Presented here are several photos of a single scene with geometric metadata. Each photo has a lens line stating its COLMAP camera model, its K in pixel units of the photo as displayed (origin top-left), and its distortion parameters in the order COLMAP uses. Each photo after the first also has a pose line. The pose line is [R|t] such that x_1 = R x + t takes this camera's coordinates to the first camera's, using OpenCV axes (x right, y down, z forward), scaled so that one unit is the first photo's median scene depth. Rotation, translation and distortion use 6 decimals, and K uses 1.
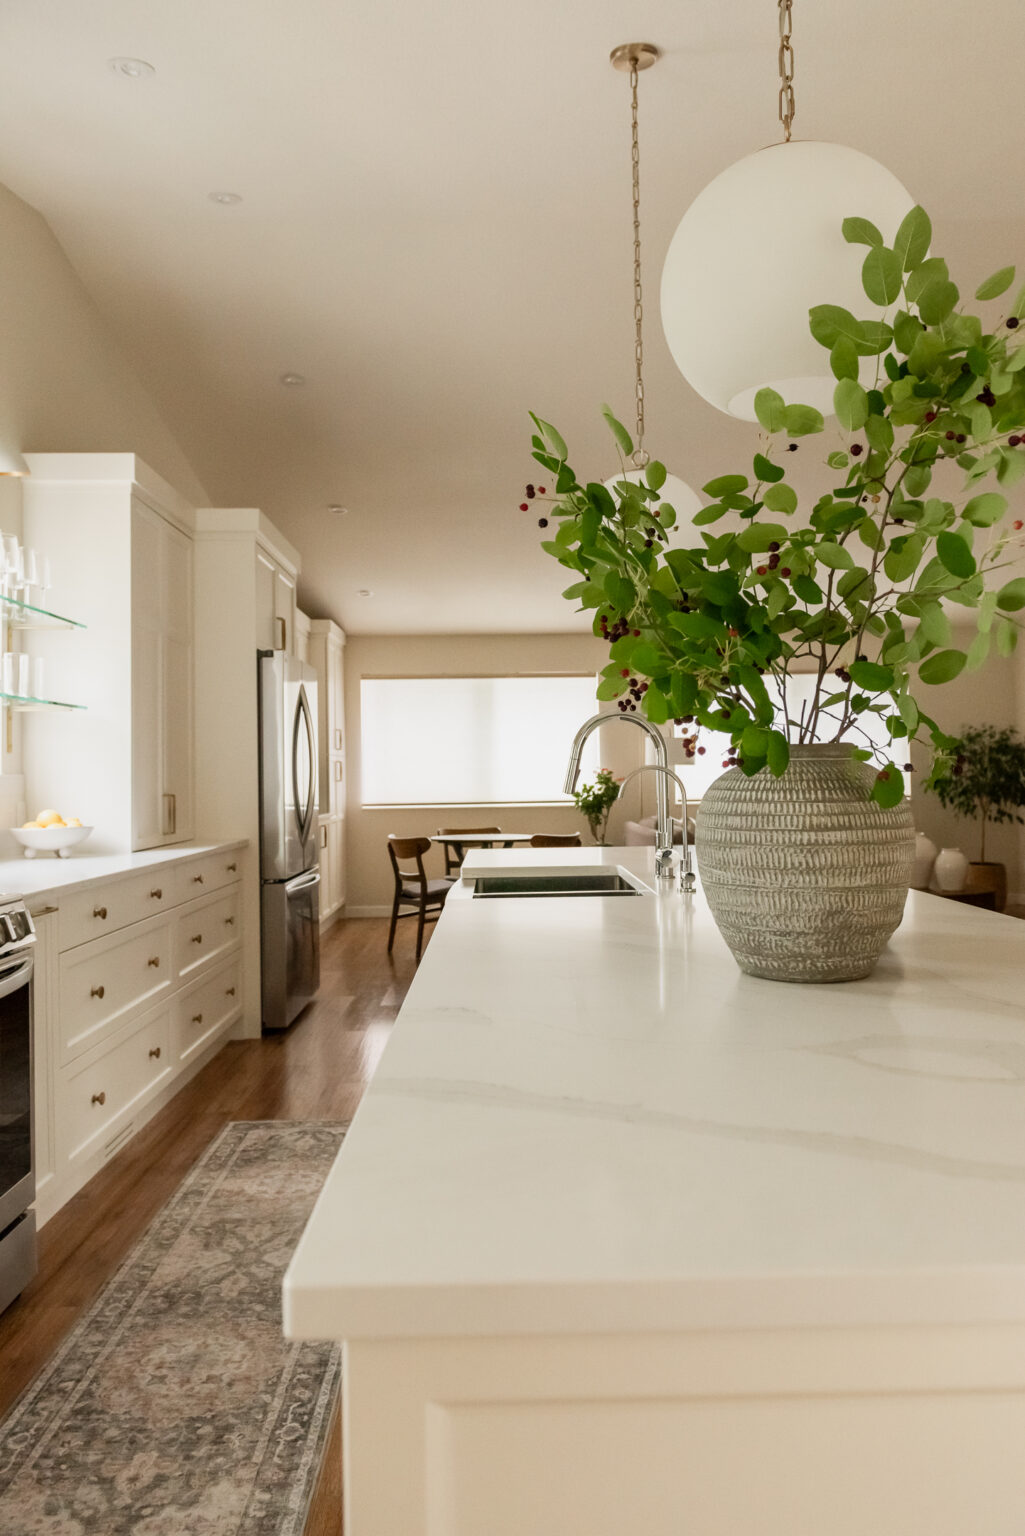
lens RADIAL K [[1049.2, 0, 512.9], [0, 1049.2, 744.5], [0, 0, 1]] dist [-0.004417, -0.000147]
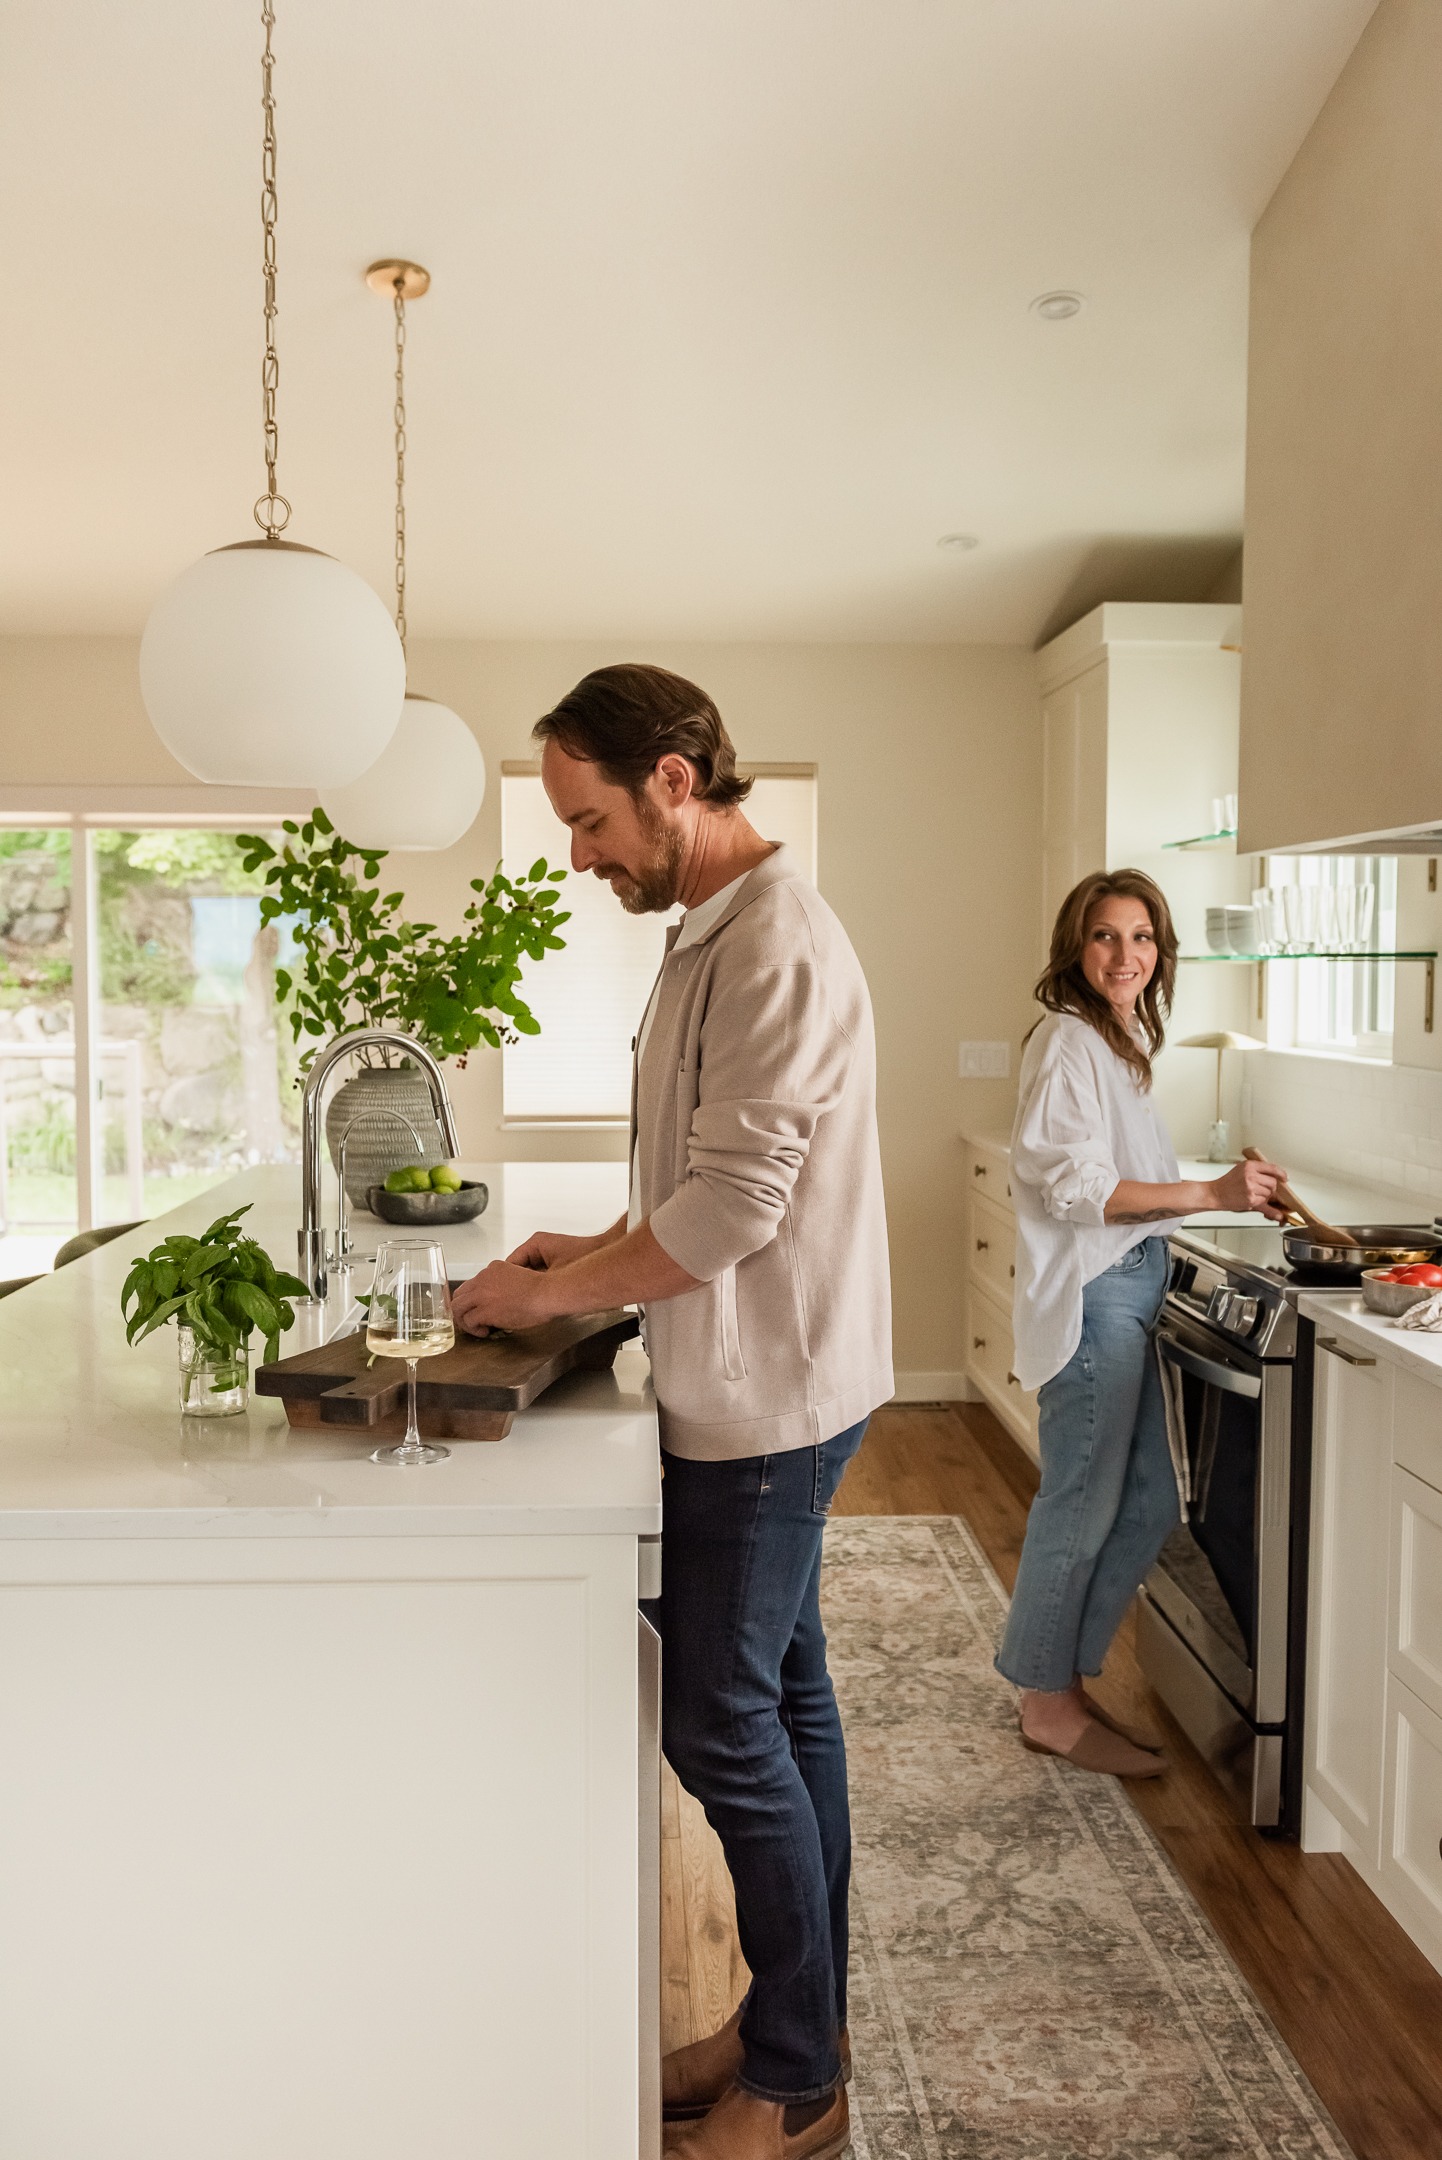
lens RADIAL K [[1933.3, 0, 721.0], [0, 1933.3, 1080.0], [0, 0, 1]] dist [-0.010209, -0.005212]
pose [[-0.999430, 0.015699, -0.029887, -0.085896], [0.014995, 0.999609, 0.023614, -0.039397], [0.030246, 0.023152, -0.999274, 2.918035]]
